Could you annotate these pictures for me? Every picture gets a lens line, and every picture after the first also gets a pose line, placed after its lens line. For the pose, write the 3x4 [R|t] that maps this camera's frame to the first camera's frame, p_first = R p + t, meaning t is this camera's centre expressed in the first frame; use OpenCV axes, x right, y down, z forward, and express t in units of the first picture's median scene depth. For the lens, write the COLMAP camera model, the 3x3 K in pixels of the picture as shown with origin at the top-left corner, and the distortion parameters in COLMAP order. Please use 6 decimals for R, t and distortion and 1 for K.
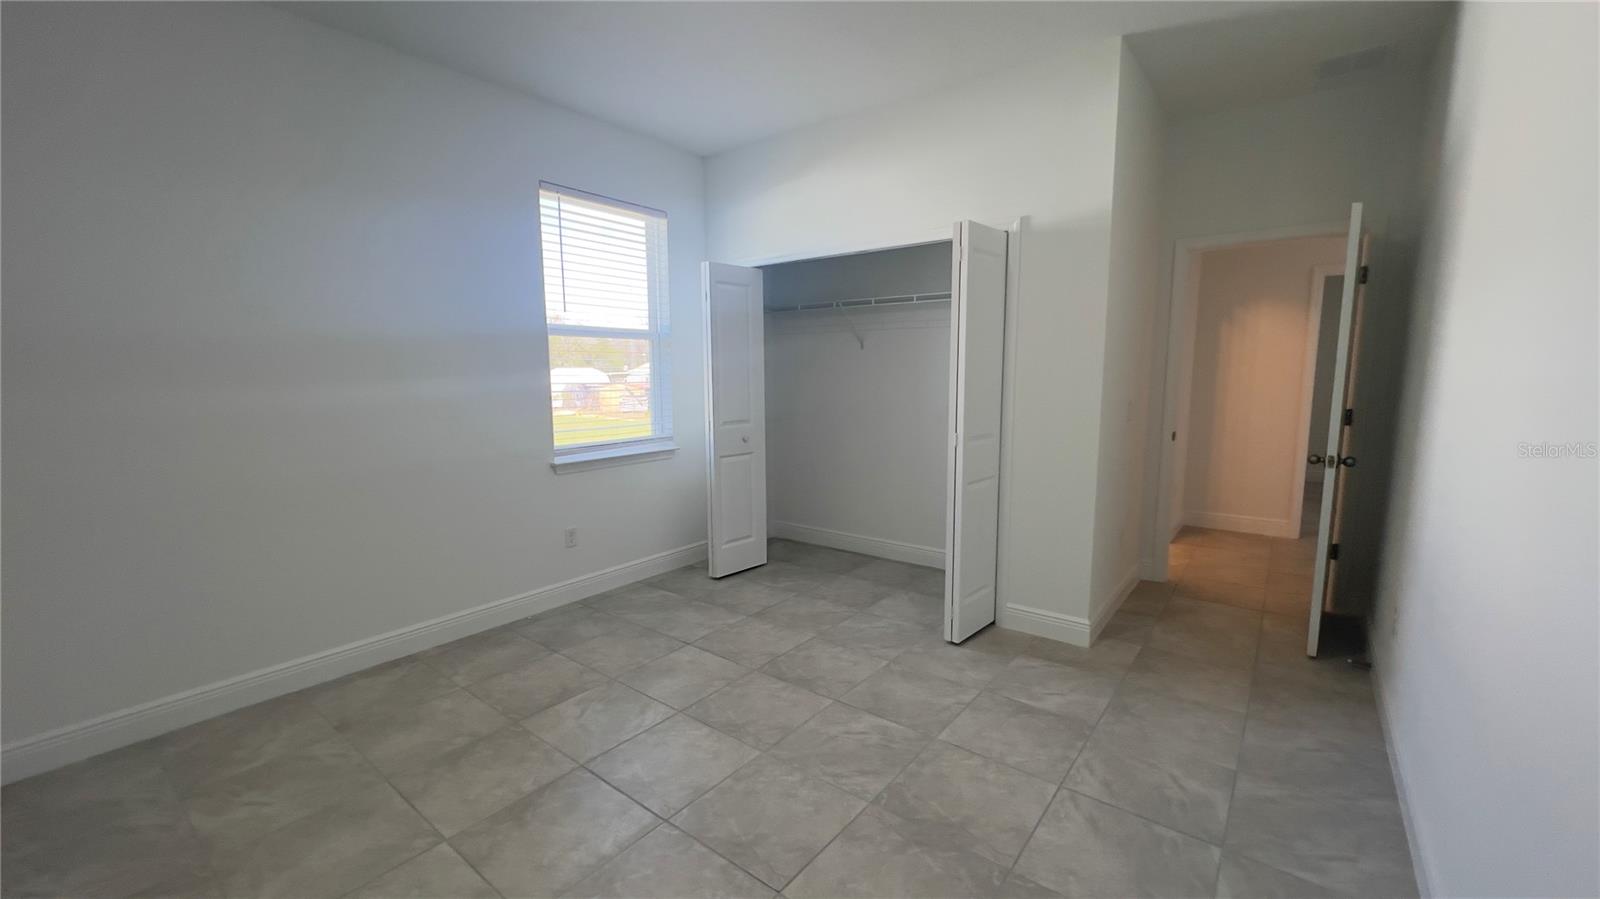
lens RADIAL K [[639.0, 0, 801.7], [0, 639.0, 453.3], [0, 0, 1]] dist [-0.000959, 0.000312]
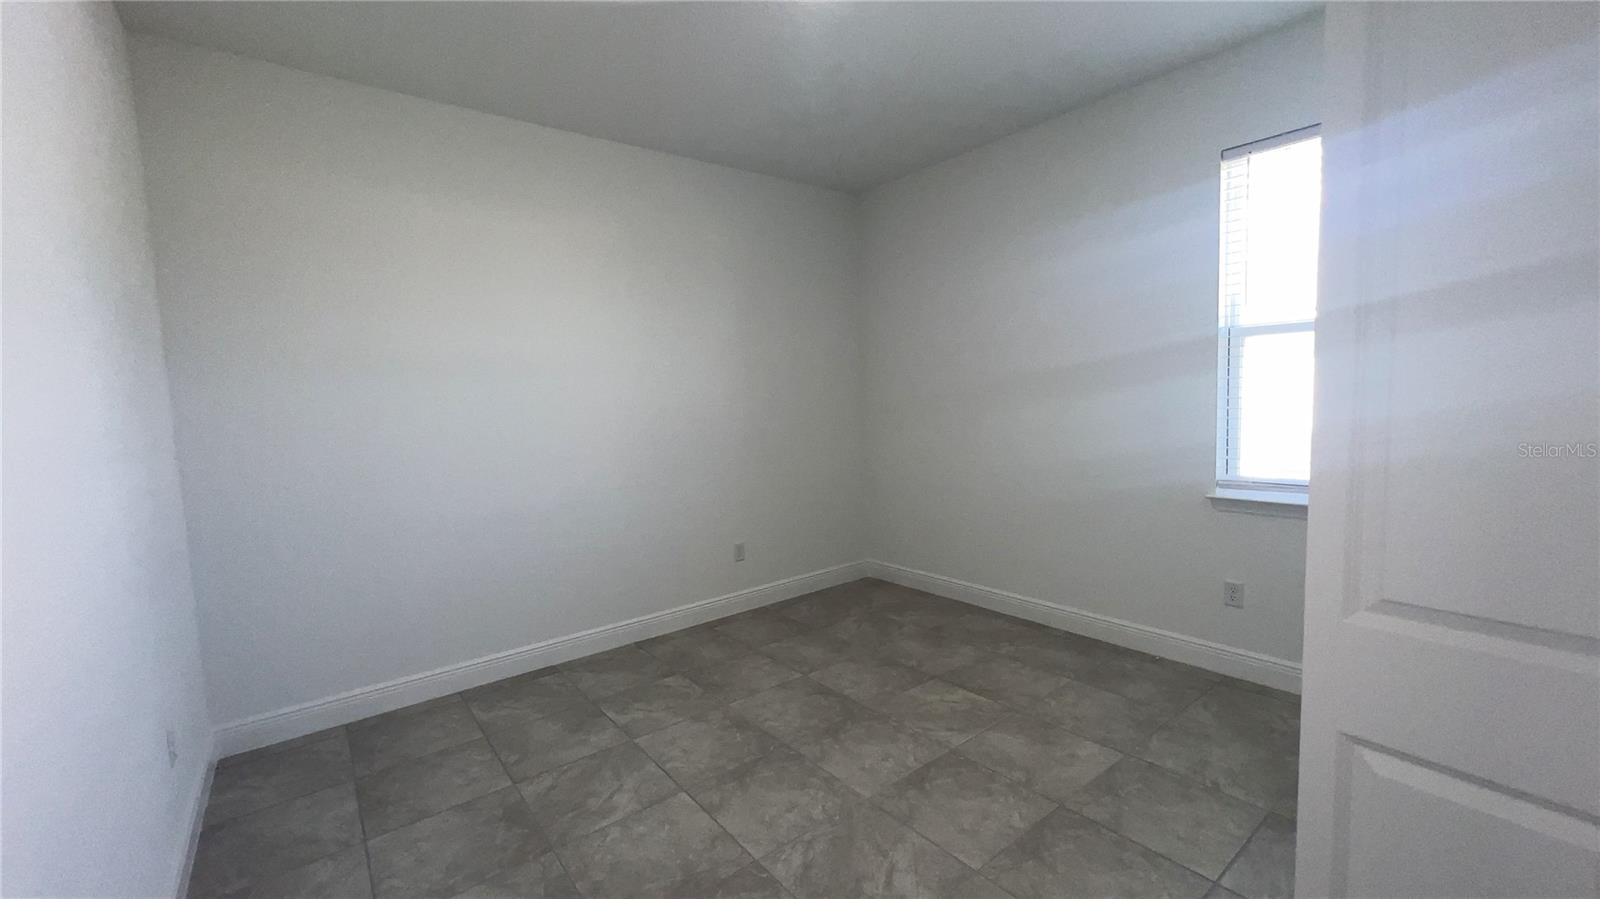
lens RADIAL K [[639.0, 0, 801.7], [0, 639.0, 453.3], [0, 0, 1]] dist [-0.000959, 0.000312]
pose [[-0.231131, 0.099696, -0.967801, 0.638333], [-0.088010, 0.988515, 0.122848, -0.112119], [0.968934, 0.113570, -0.219703, 0.815777]]
